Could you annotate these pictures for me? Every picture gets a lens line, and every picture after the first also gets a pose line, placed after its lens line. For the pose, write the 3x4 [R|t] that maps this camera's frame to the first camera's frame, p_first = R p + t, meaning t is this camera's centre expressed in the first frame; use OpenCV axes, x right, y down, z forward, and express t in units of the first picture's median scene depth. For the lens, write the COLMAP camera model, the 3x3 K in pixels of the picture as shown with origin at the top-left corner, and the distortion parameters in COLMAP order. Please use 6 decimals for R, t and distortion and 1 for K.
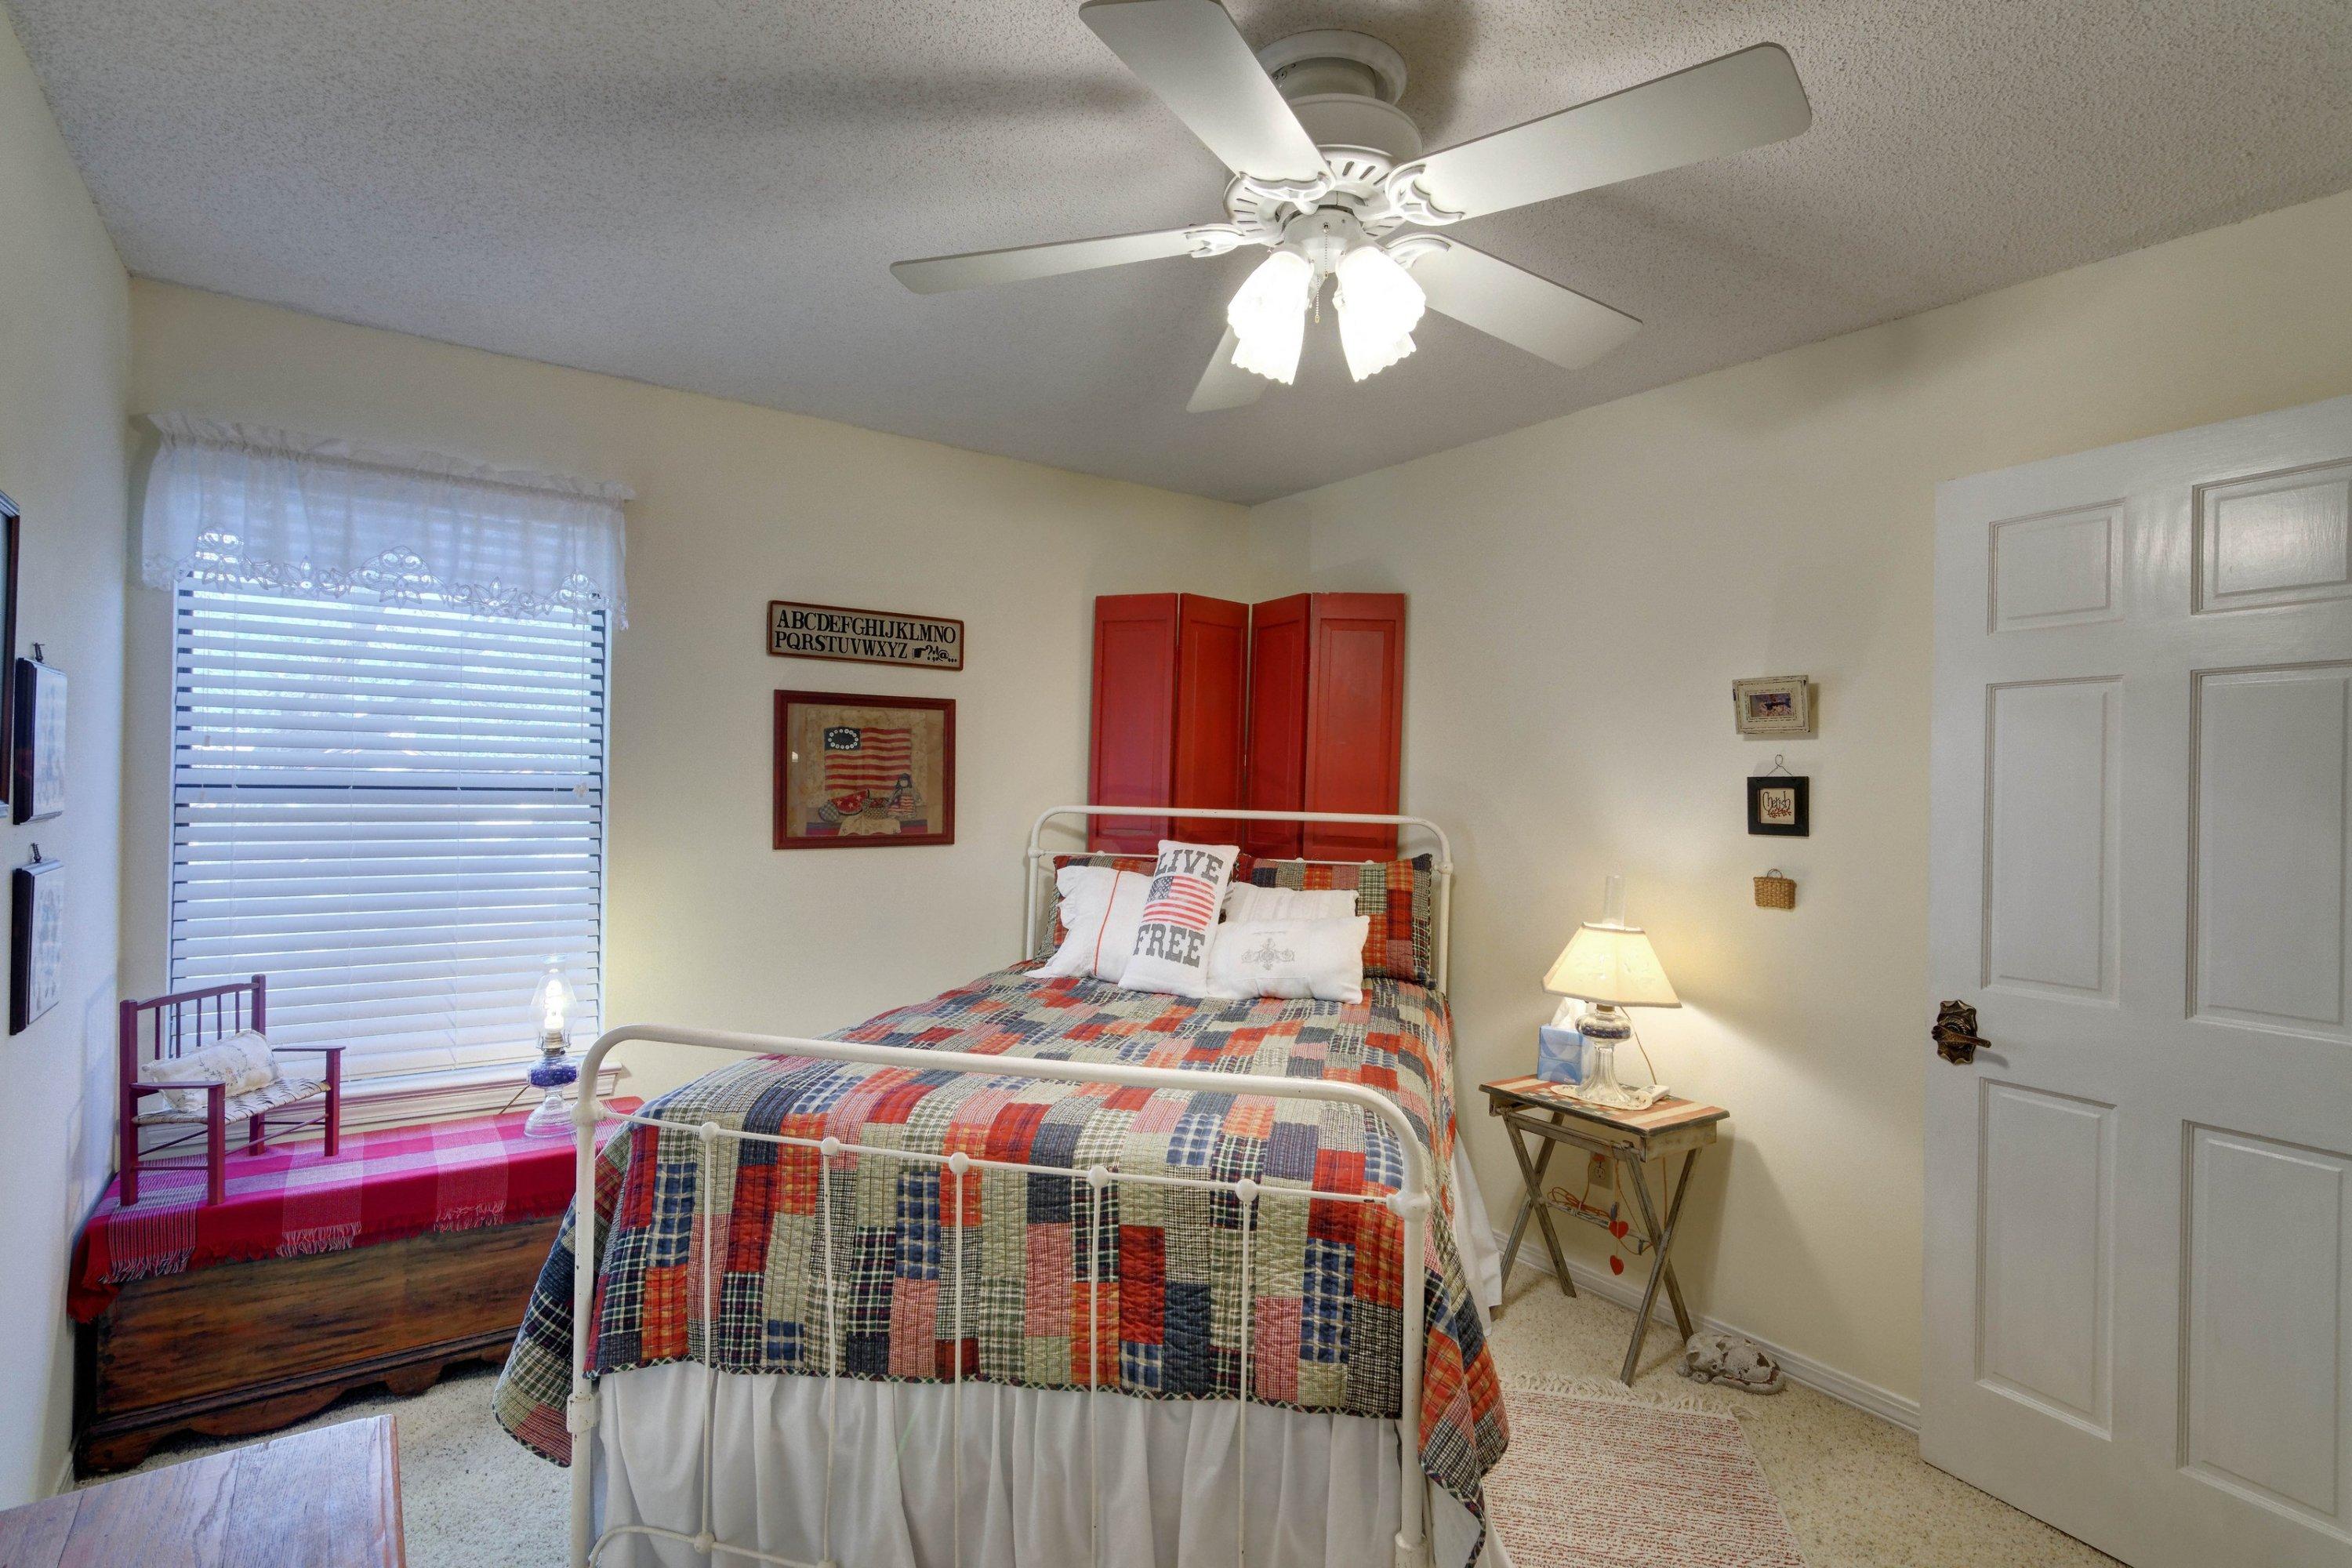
lens RADIAL K [[1159.5, 0, 1178.6], [0, 1159.5, 788.8], [0, 0, 1]] dist [0.001540, -0.001519]
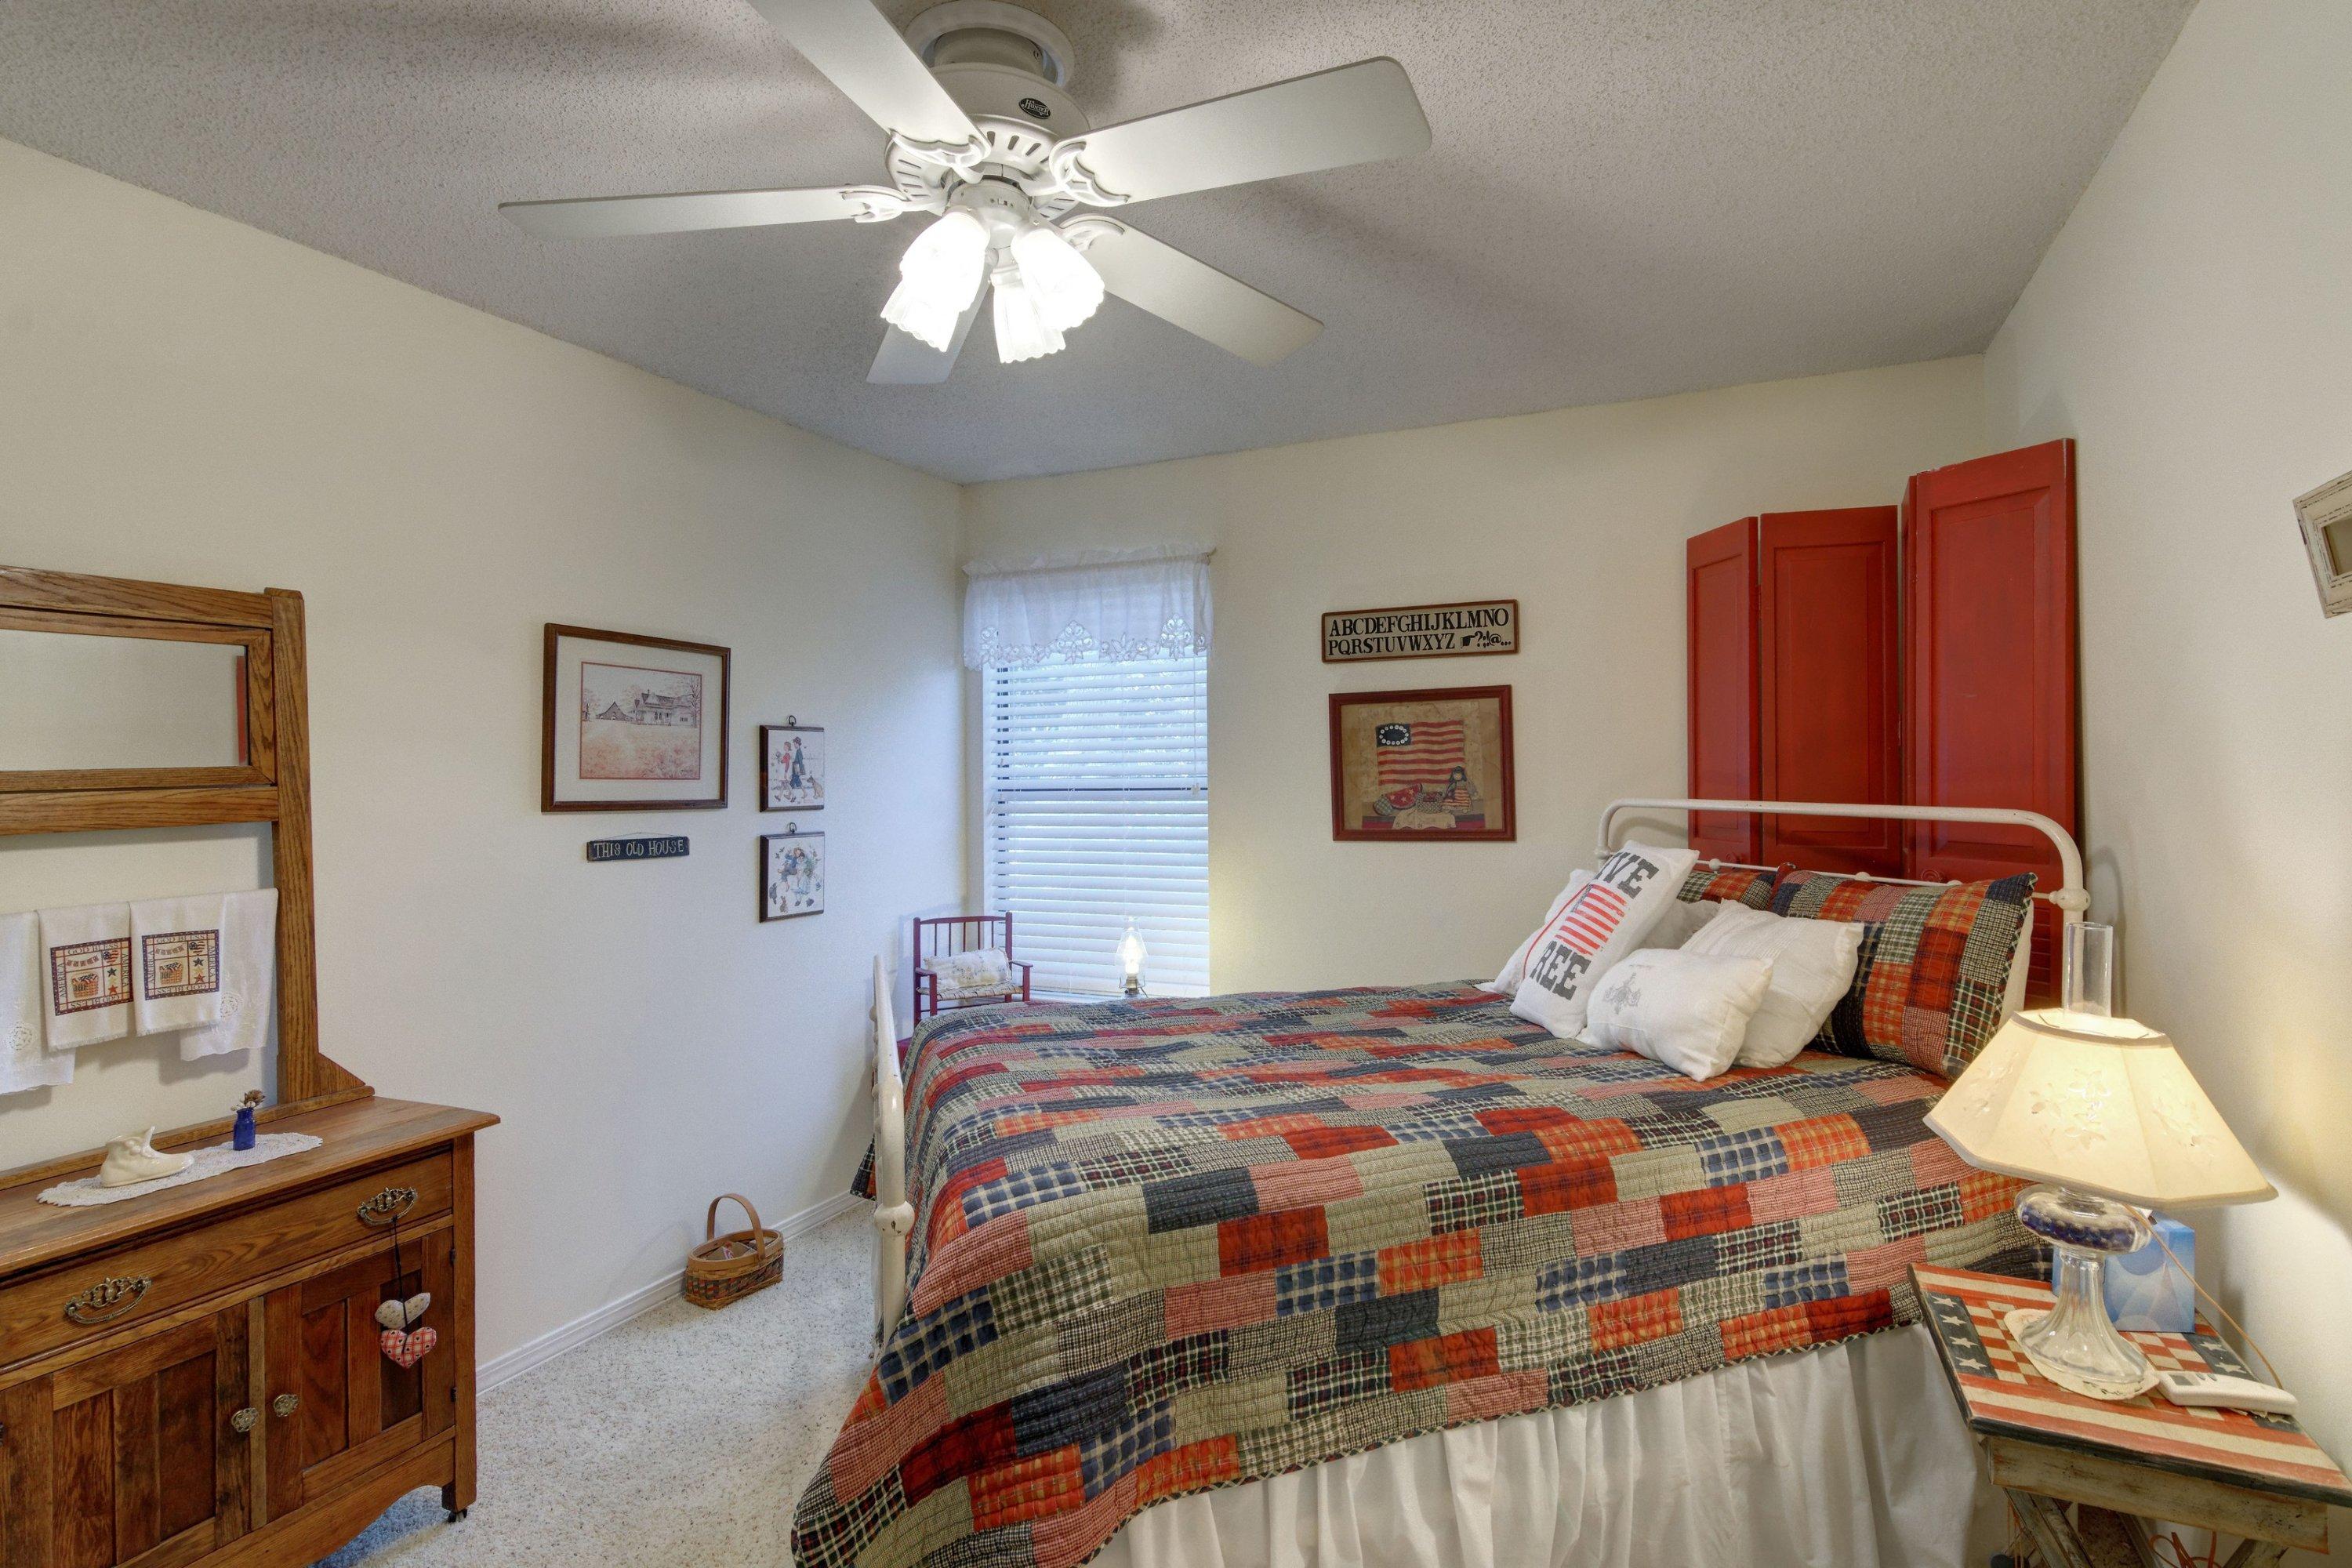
lens RADIAL K [[1159.5, 0, 1184.6], [0, 1159.5, 772.0], [0, 0, 1]] dist [0.001540, -0.001519]
pose [[0.497277, -0.029179, -0.867101, 0.511727], [0.018216, 0.999565, -0.023190, 0.009973], [0.867400, -0.004263, 0.497592, 0.330444]]
